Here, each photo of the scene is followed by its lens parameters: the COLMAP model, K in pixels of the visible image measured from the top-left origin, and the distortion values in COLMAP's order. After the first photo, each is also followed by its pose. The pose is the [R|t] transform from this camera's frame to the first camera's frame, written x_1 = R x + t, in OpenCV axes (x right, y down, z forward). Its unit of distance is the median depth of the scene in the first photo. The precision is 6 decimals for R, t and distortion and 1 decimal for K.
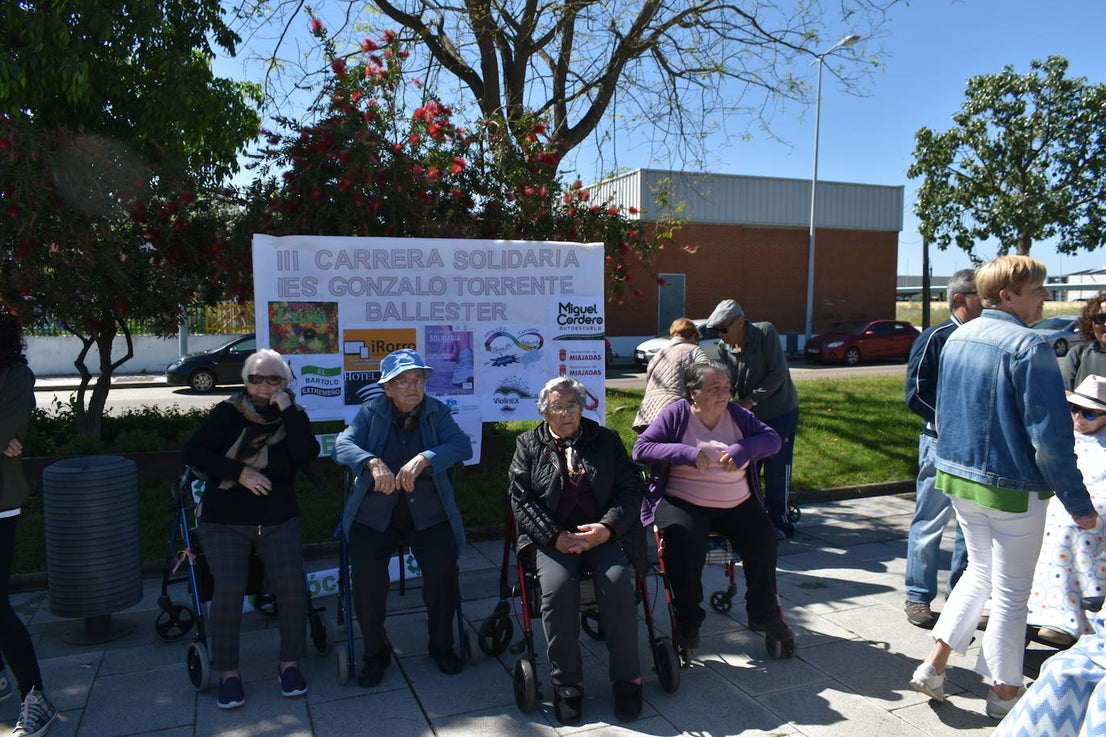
lens RADIAL K [[857.6, 0, 548.8], [0, 857.6, 363.1], [0, 0, 1]] dist [-0.009504, -0.000105]
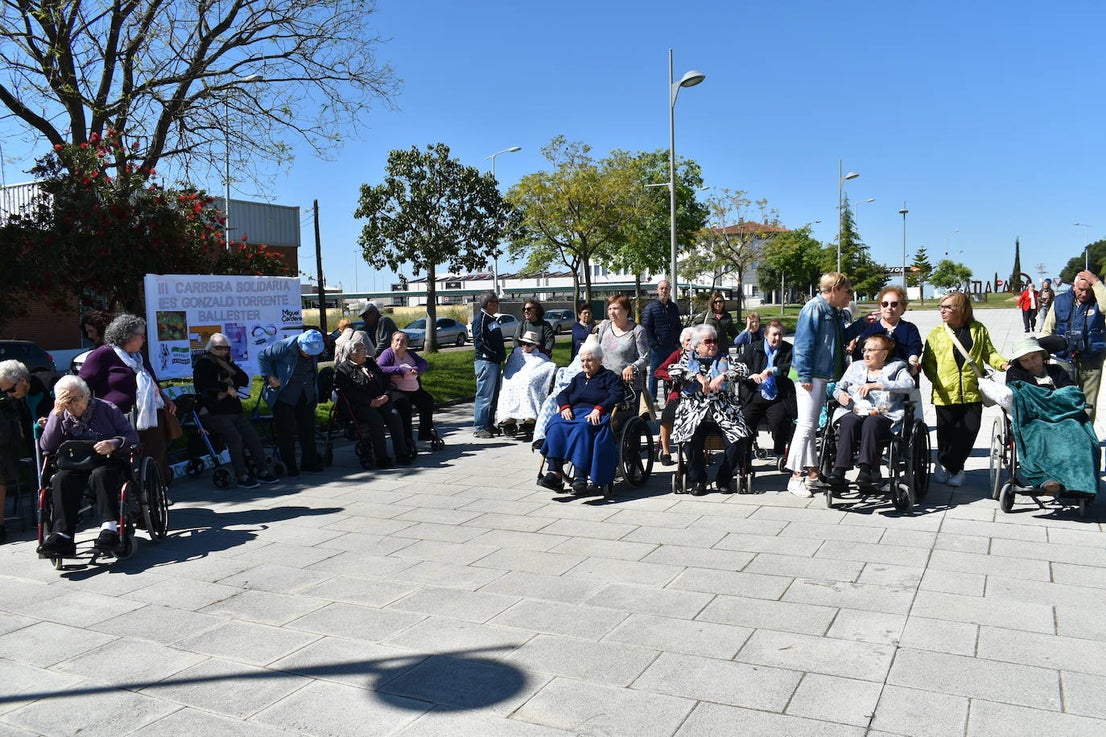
lens RADIAL K [[857.6, 0, 548.8], [0, 857.6, 363.1], [0, 0, 1]] dist [-0.009504, -0.000105]
pose [[0.764477, -0.060957, 0.641763, -0.760863], [0.067575, 0.997612, 0.014260, 0.058666], [-0.641100, 0.032465, 0.766771, -0.800274]]
